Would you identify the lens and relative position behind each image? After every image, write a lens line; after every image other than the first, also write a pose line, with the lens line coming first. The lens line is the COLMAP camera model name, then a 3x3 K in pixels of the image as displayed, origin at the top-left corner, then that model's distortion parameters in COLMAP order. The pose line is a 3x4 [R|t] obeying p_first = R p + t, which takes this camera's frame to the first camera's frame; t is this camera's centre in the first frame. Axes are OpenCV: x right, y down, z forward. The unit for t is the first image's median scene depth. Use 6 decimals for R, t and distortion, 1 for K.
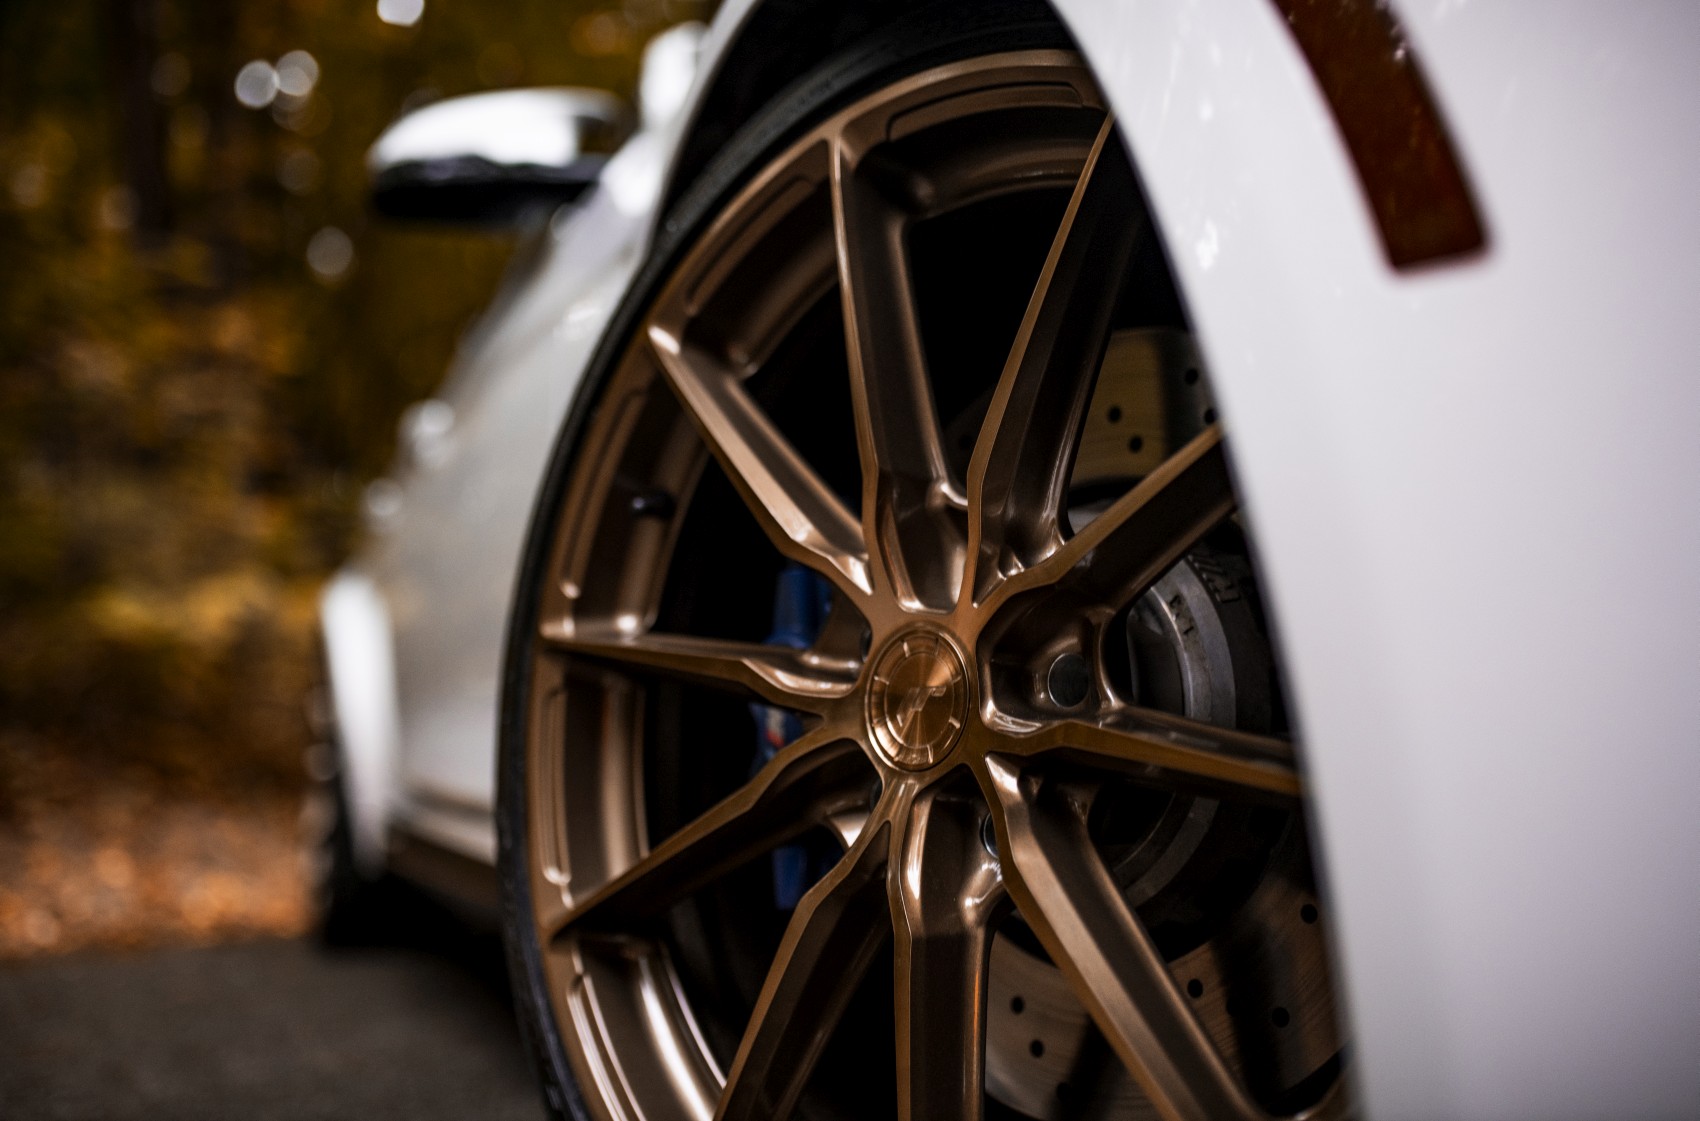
lens RADIAL K [[1660.4, 0, 848.5], [0, 1660.4, 598.3], [0, 0, 1]] dist [-0.014368, 0.002257]
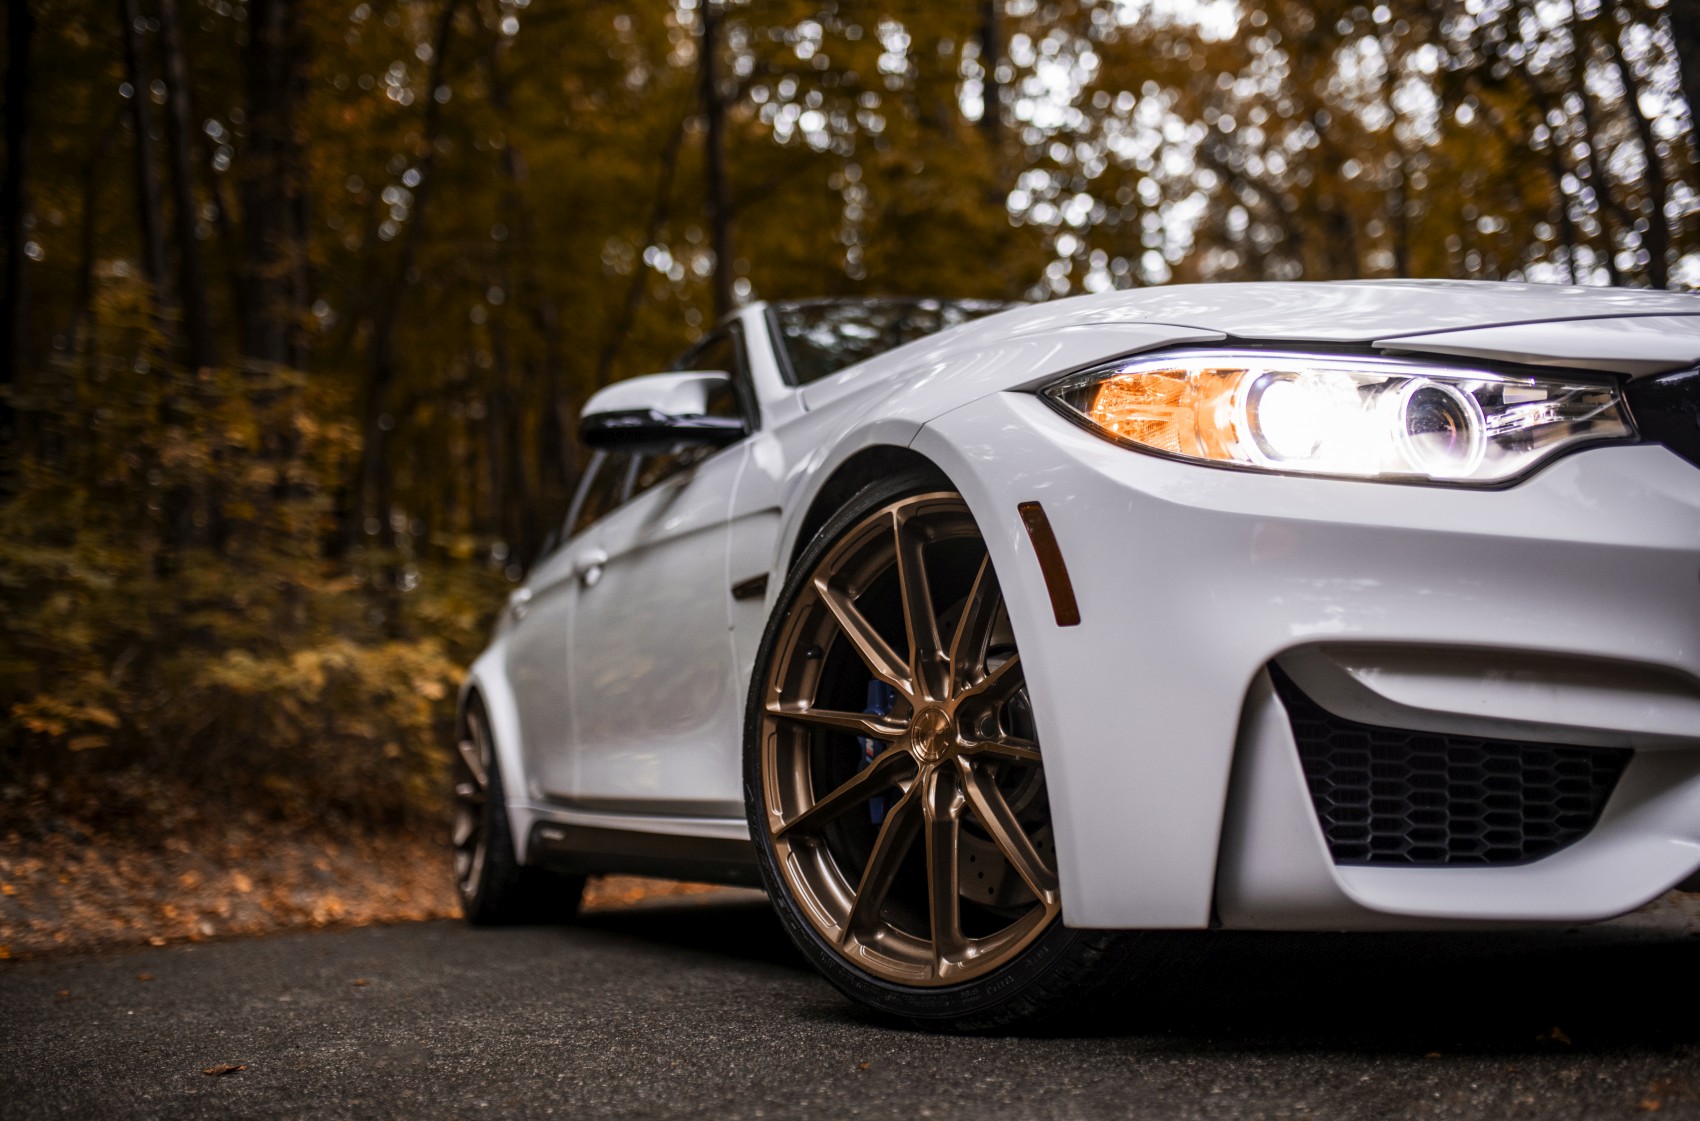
lens RADIAL K [[1634.2, 0, 851.7], [0, 1634.2, 586.0], [0, 0, 1]] dist [-0.044117, 0.025779]
pose [[0.999799, -0.012125, 0.015953, -0.119655], [0.012645, 0.999379, -0.032882, -0.088729], [-0.015544, 0.033077, 0.999332, -1.540010]]
